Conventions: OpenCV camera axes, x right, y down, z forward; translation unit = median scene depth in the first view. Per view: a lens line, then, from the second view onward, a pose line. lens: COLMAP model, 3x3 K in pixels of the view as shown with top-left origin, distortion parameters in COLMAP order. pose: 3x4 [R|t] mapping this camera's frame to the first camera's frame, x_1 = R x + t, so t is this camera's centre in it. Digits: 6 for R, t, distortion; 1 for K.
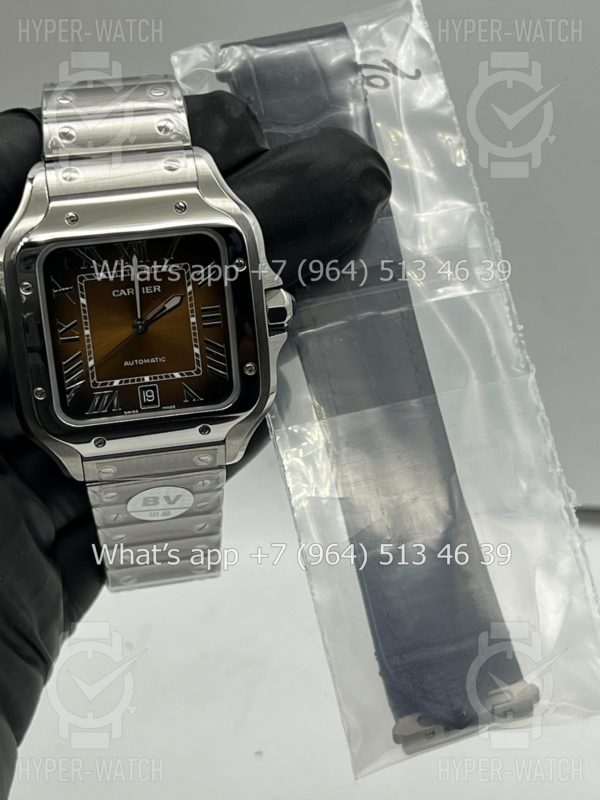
lens RADIAL K [[1814.2, 0, 300.0], [0, 1814.2, 400.0], [0, 0, 1]] dist [0.265360, -0.002684]
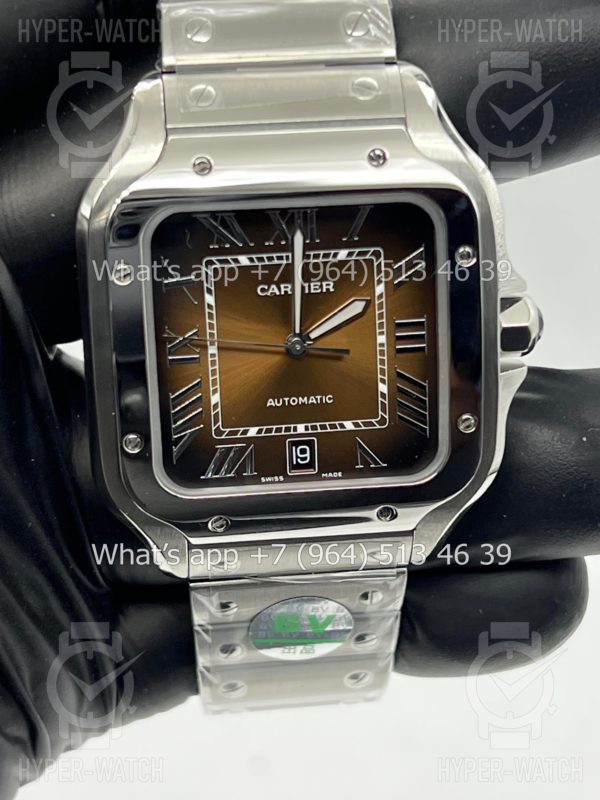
lens RADIAL K [[1814.2, 0, 300.0], [0, 1814.2, 400.0], [0, 0, 1]] dist [0.265360, -0.002684]
pose [[0.997797, 0.063299, -0.019855, -0.072953], [-0.062818, 0.997736, 0.024016, -0.036500], [0.021330, -0.022716, 0.999514, 0.375605]]
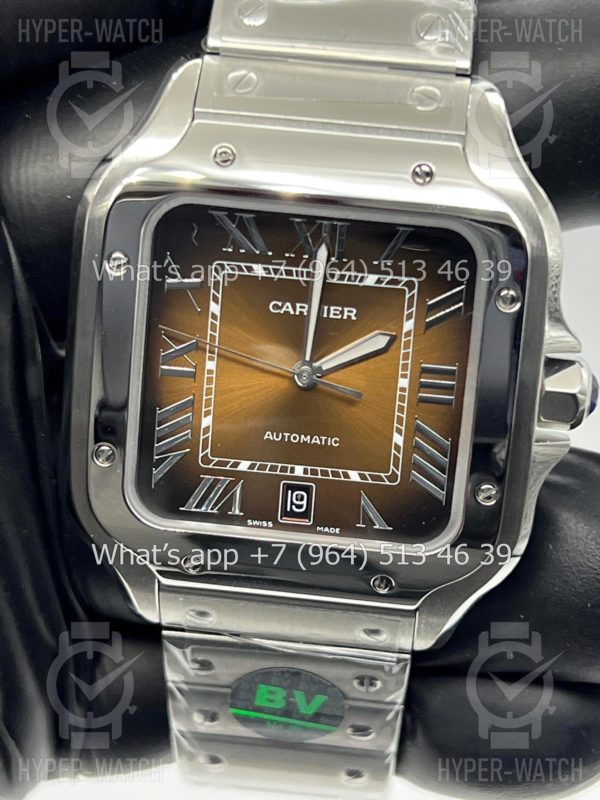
lens RADIAL K [[1814.2, 0, 300.0], [0, 1814.2, 400.0], [0, 0, 1]] dist [0.265360, -0.002684]
pose [[0.964062, 0.208630, -0.164495, 0.001821], [-0.214798, 0.976444, -0.020442, -0.021366], [0.156356, 0.055041, 0.986166, 0.458954]]
